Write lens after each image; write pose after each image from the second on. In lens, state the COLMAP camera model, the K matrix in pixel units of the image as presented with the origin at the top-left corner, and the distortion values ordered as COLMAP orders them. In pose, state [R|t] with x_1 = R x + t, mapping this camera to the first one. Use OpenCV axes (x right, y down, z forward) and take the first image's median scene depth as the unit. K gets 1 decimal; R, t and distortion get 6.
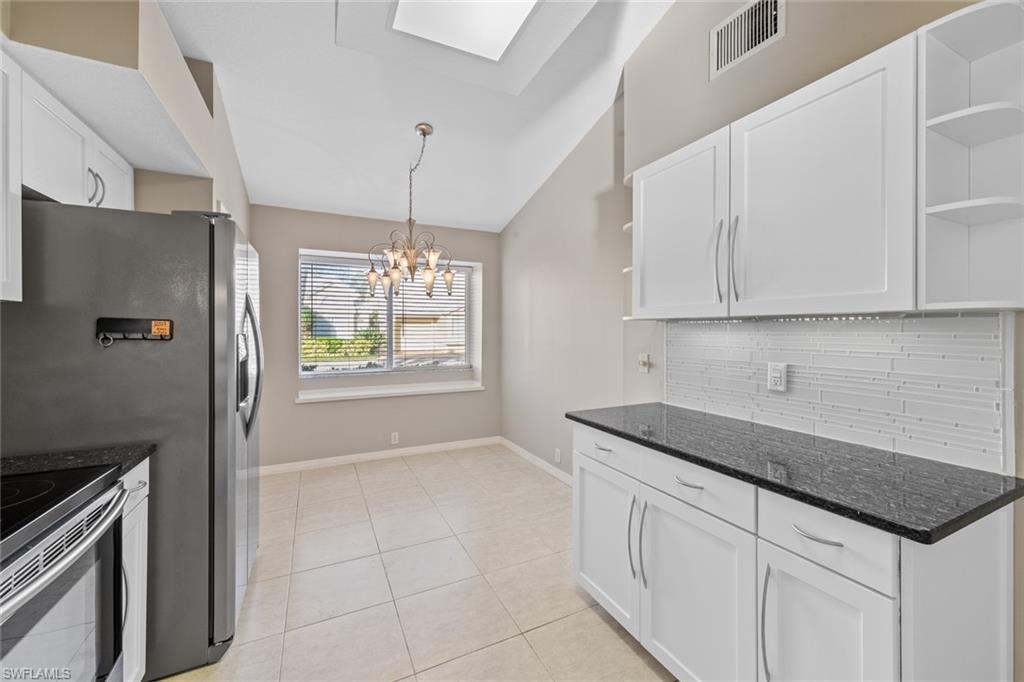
lens RADIAL K [[400.7, 0, 507.7], [0, 400.7, 327.9], [0, 0, 1]] dist [0.007832, 0.000053]
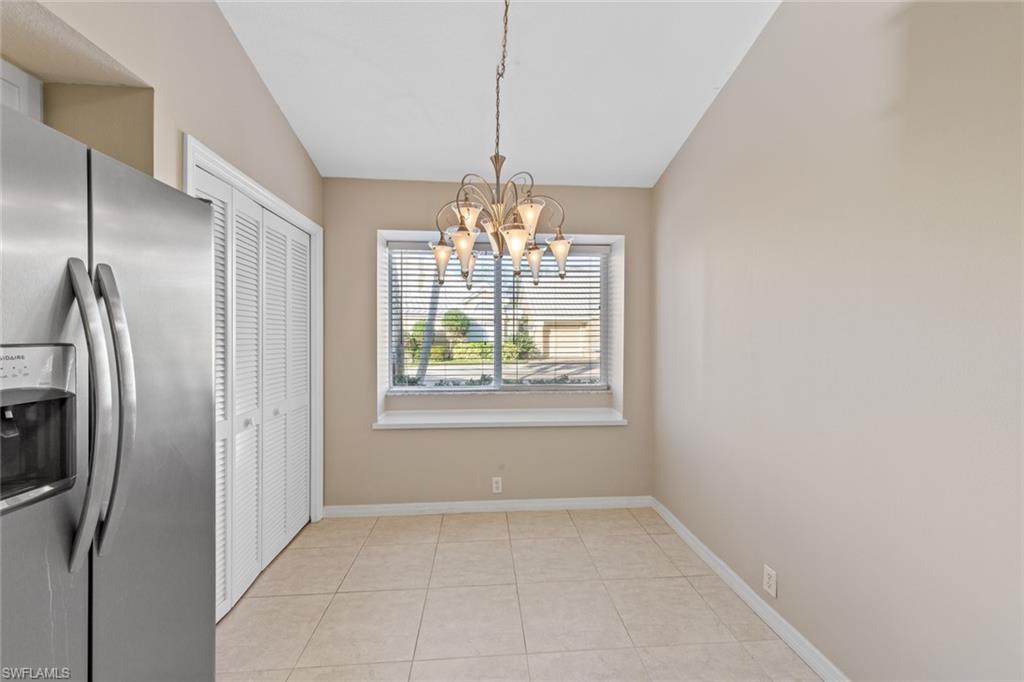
lens RADIAL K [[400.7, 0, 510.1], [0, 400.7, 336.7], [0, 0, 1]] dist [0.007832, 0.000053]
pose [[0.933236, 0.002366, -0.359257, -0.000784], [0.000539, 0.999968, 0.007985, 0.002530], [0.359264, -0.007646, 0.933205, 0.346019]]
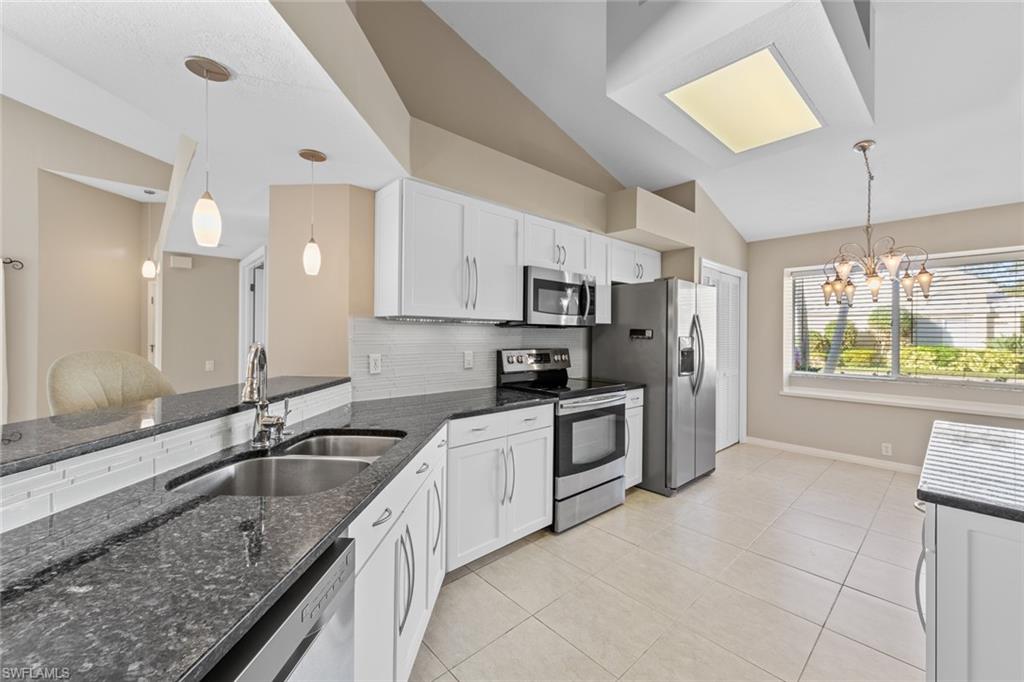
lens RADIAL K [[400.7, 0, 518.5], [0, 400.7, 333.9], [0, 0, 1]] dist [0.007832, 0.000053]
pose [[0.305031, 0.002857, -0.952338, 0.376000], [-0.002013, 0.999995, 0.002355, -0.000195], [0.952340, 0.001198, 0.305035, -0.133264]]
